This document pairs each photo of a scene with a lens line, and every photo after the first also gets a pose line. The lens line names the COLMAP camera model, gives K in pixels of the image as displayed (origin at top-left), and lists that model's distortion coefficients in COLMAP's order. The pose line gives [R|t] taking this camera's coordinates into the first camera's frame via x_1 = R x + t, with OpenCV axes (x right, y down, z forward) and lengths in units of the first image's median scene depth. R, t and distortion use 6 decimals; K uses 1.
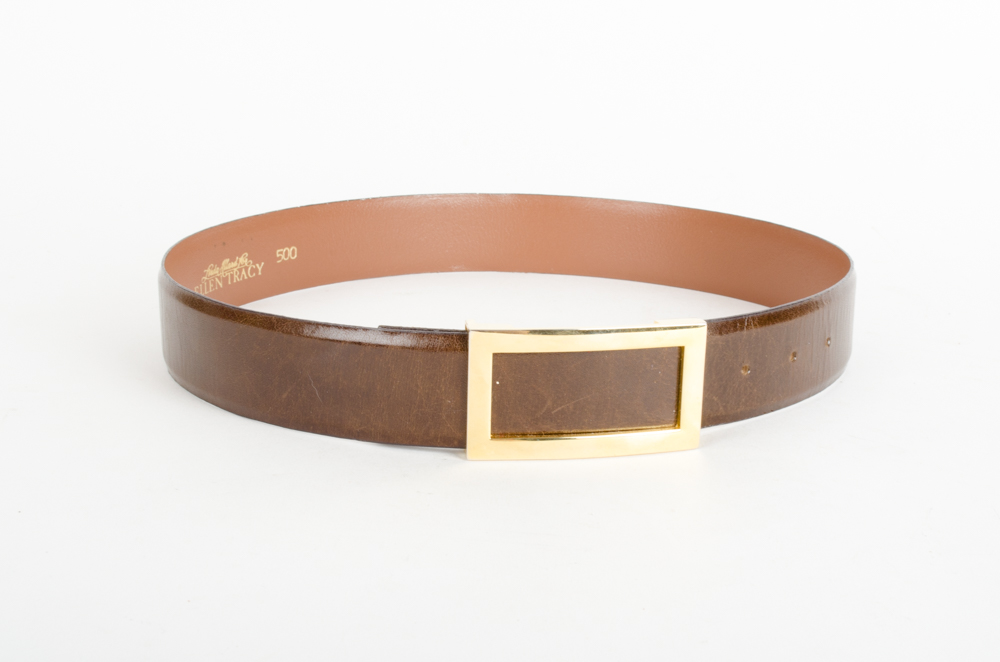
lens RADIAL K [[1483.3, 0, 503.5], [0, 1483.3, 331.5], [0, 0, 1]] dist [-0.010186, 0.000000]
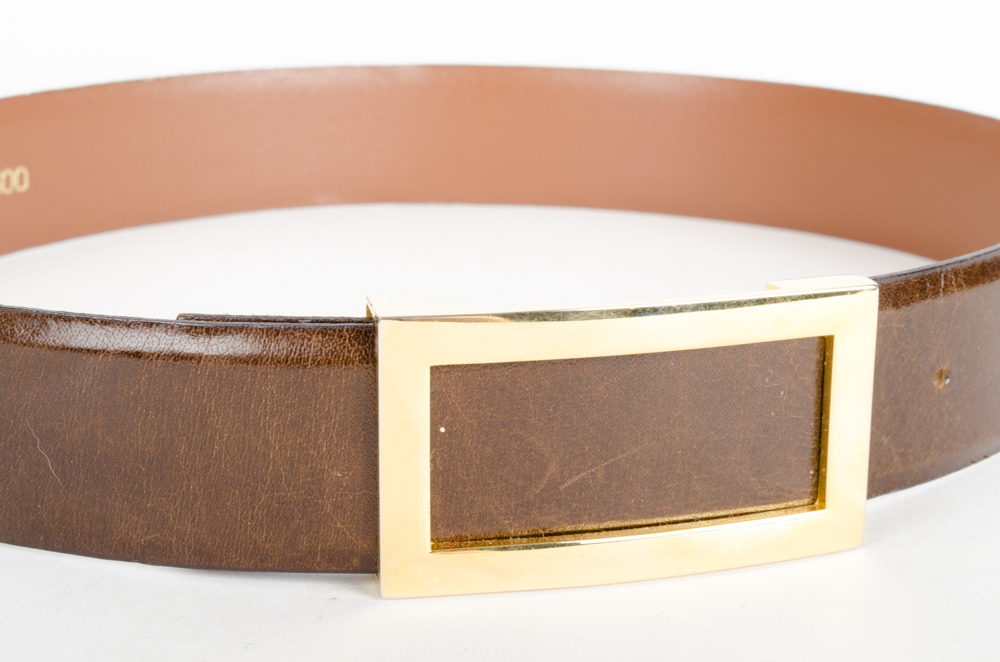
lens RADIAL K [[2173.1, 0, 496.4], [0, 2173.1, 330.9], [0, 0, 1]] dist [-0.021556, 0.000000]
pose [[0.997959, -0.035517, 0.053078, -0.021536], [0.034888, 0.999310, 0.012733, -0.003954], [-0.053493, -0.010855, 0.998509, 0.319432]]
